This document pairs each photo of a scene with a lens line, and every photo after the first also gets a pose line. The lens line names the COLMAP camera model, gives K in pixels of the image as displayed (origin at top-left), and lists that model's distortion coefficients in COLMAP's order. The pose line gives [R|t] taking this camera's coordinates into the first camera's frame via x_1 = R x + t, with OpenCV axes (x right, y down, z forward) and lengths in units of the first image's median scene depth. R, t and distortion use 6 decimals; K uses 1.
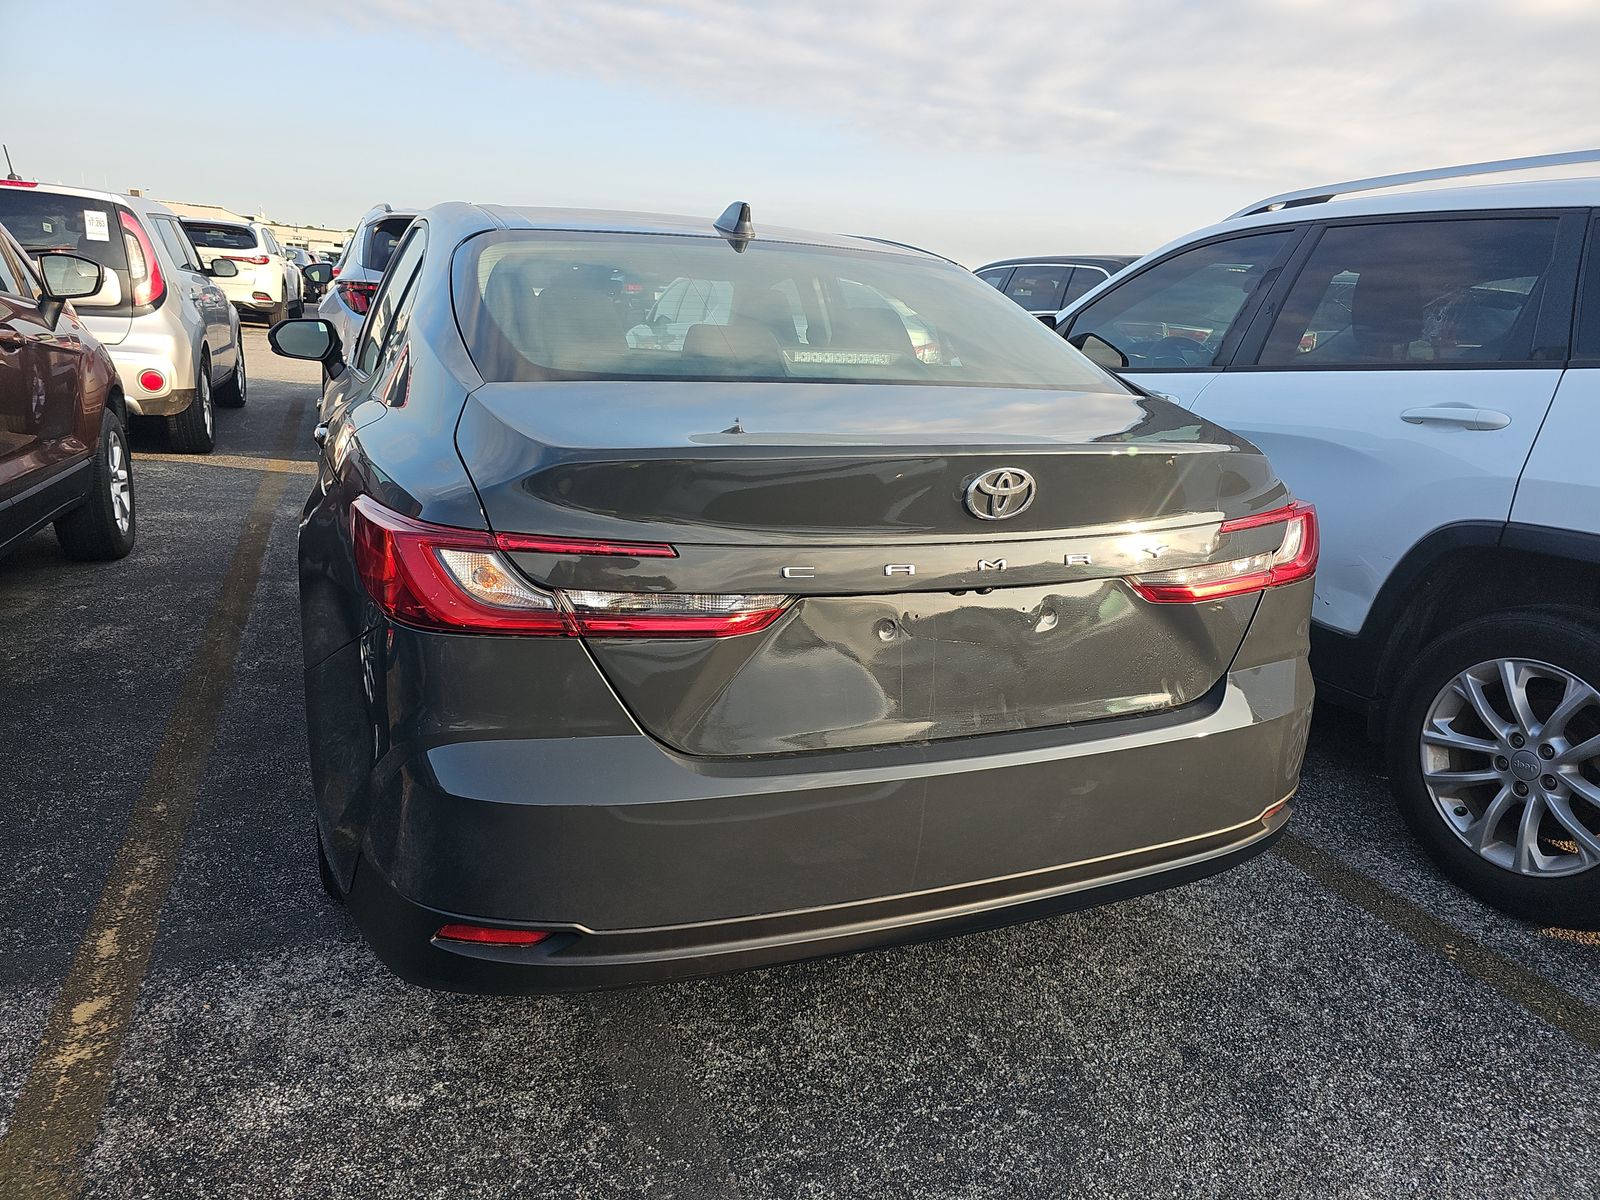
lens RADIAL K [[1068.1, 0, 803.8], [0, 1068.1, 612.3], [0, 0, 1]] dist [0.031210, -0.031166]
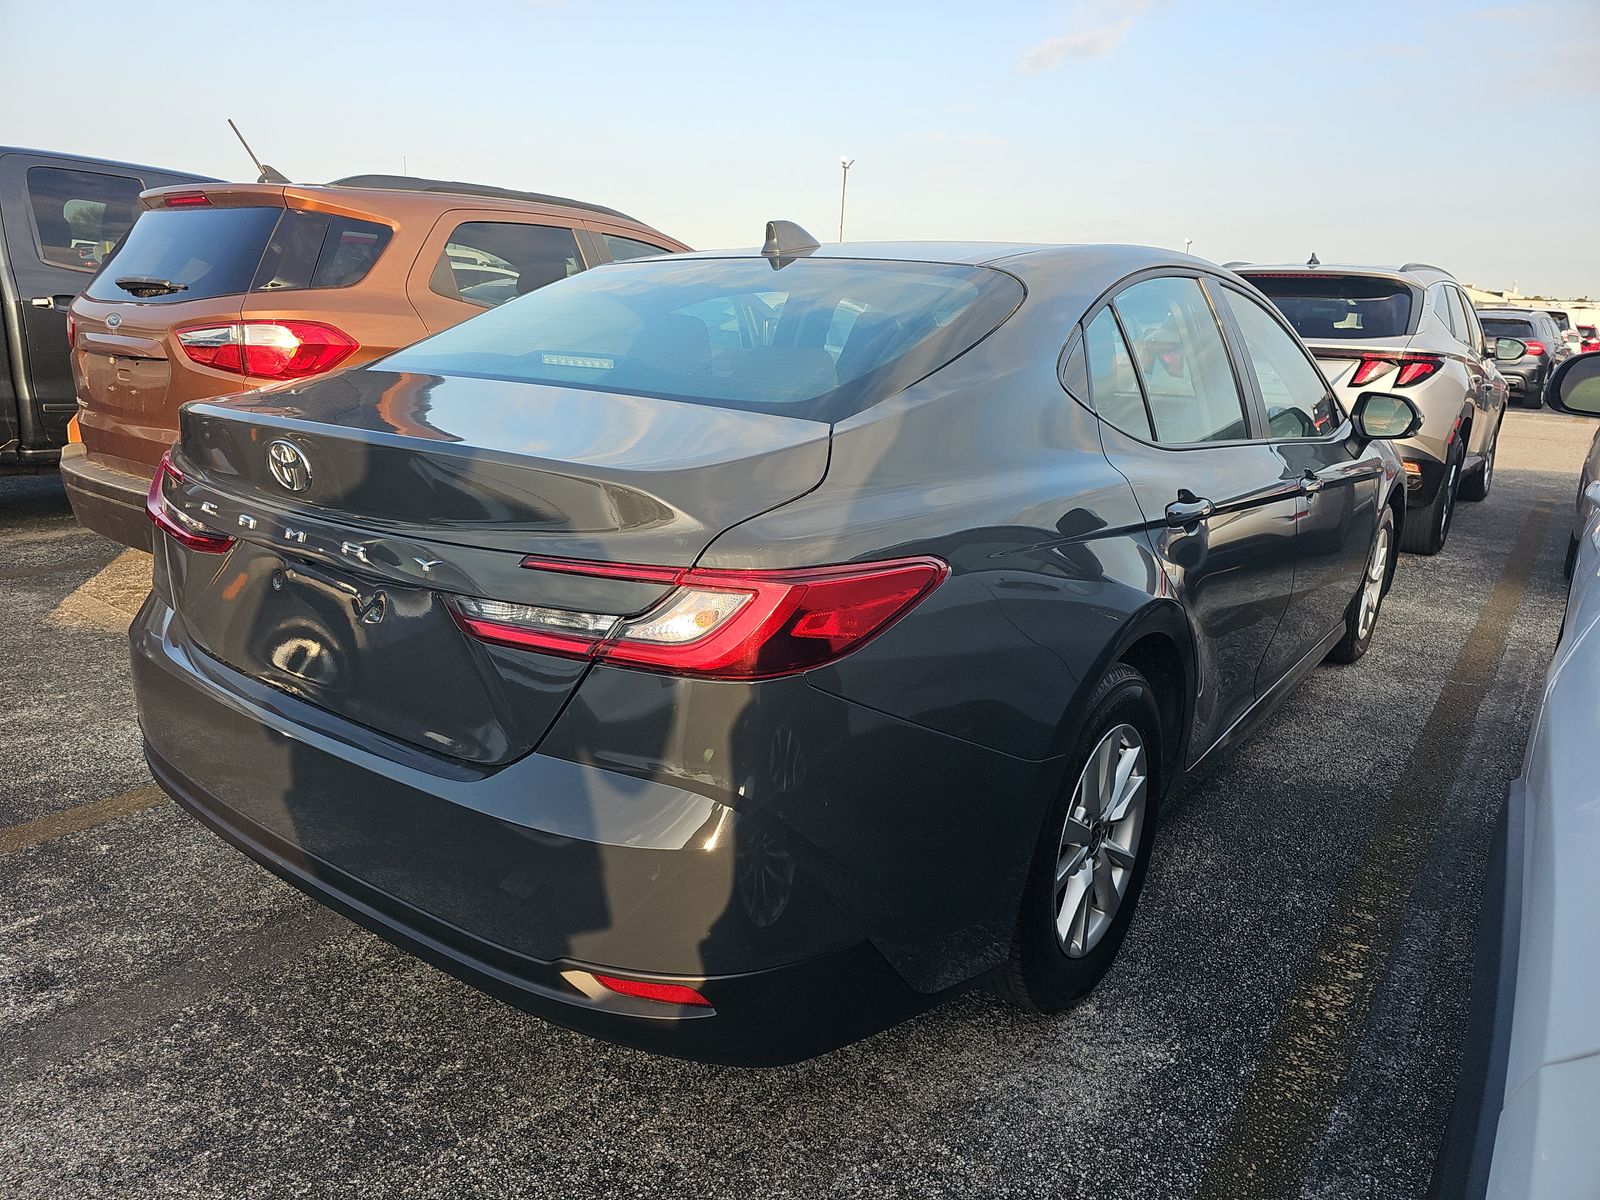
lens RADIAL K [[1068.1, 0, 793.0], [0, 1068.1, 604.7], [0, 0, 1]] dist [0.031210, -0.031166]
pose [[0.512285, 0.197114, -0.835889, 0.861942], [-0.257548, 0.963768, 0.069427, -0.116556], [0.819288, 0.179715, 0.544490, 0.547717]]
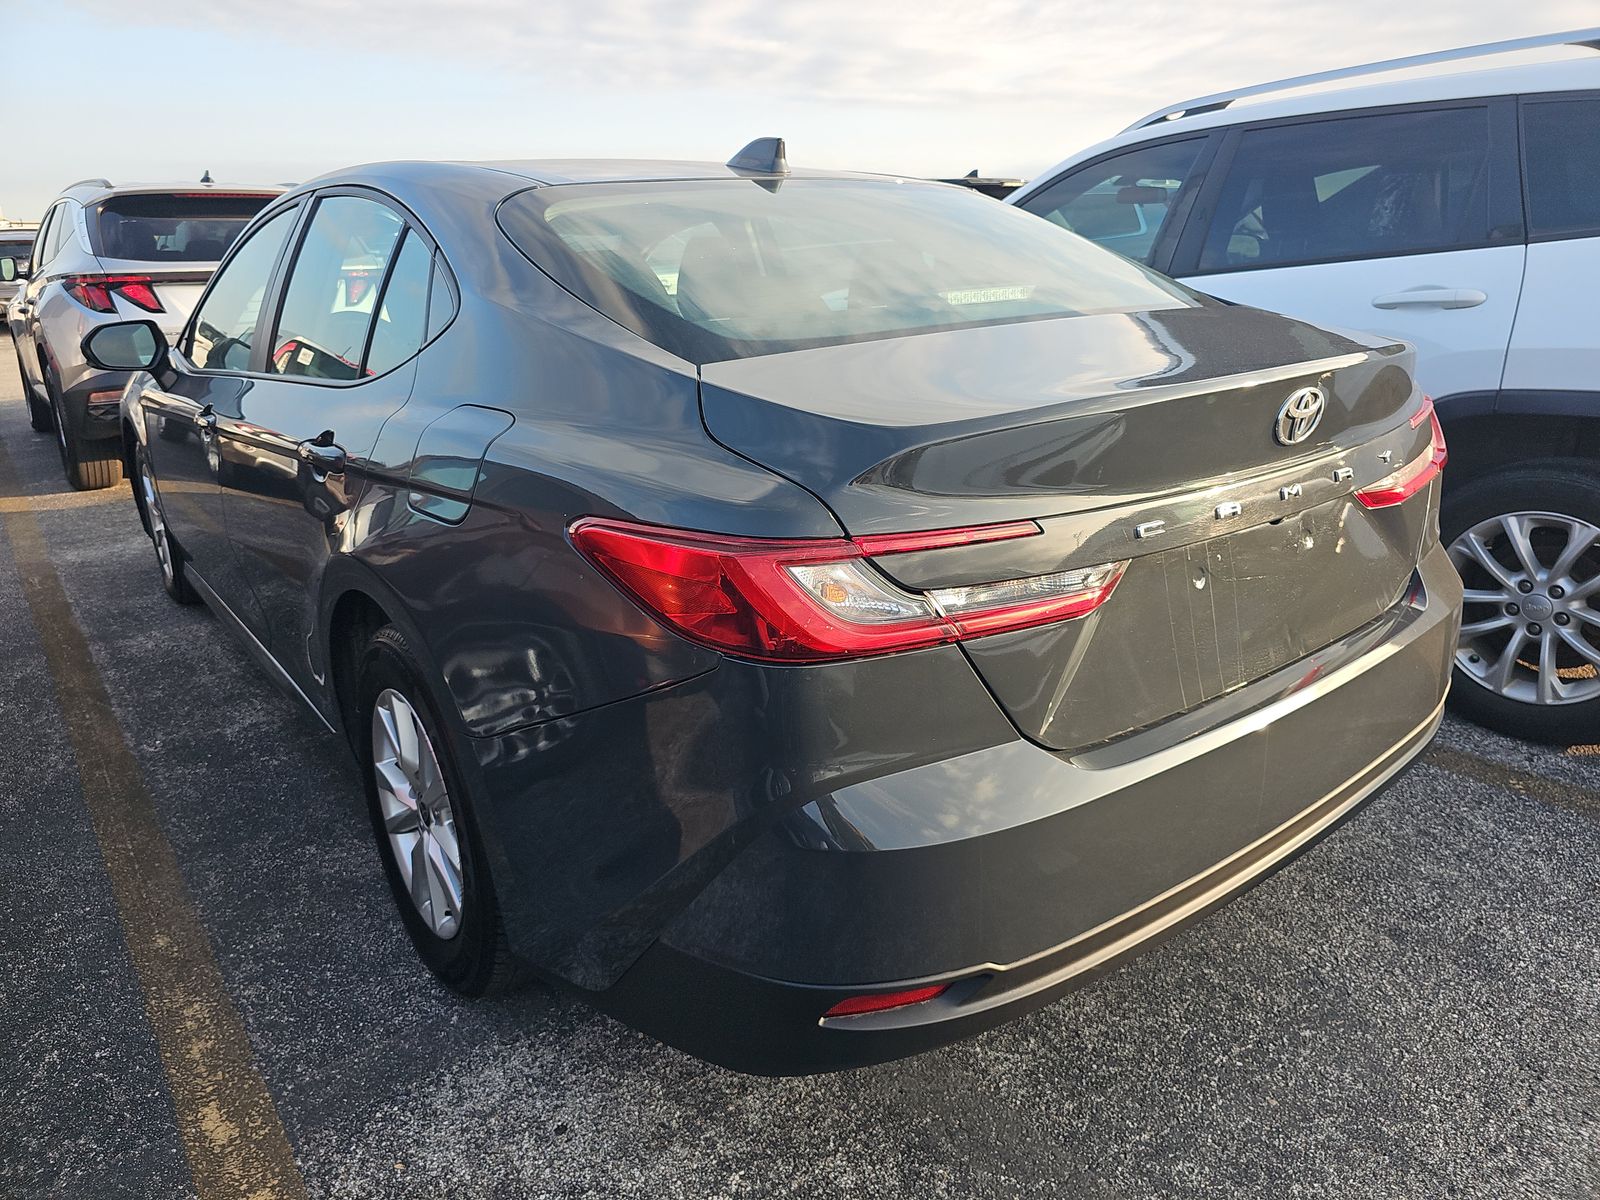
lens RADIAL K [[1068.1, 0, 808.1], [0, 1068.1, 591.6], [0, 0, 1]] dist [0.031210, -0.031166]
pose [[0.957528, -0.162830, 0.237961, -0.314022], [0.155122, 0.986583, 0.050900, -0.047475], [-0.243056, -0.011825, 0.969940, 0.113472]]
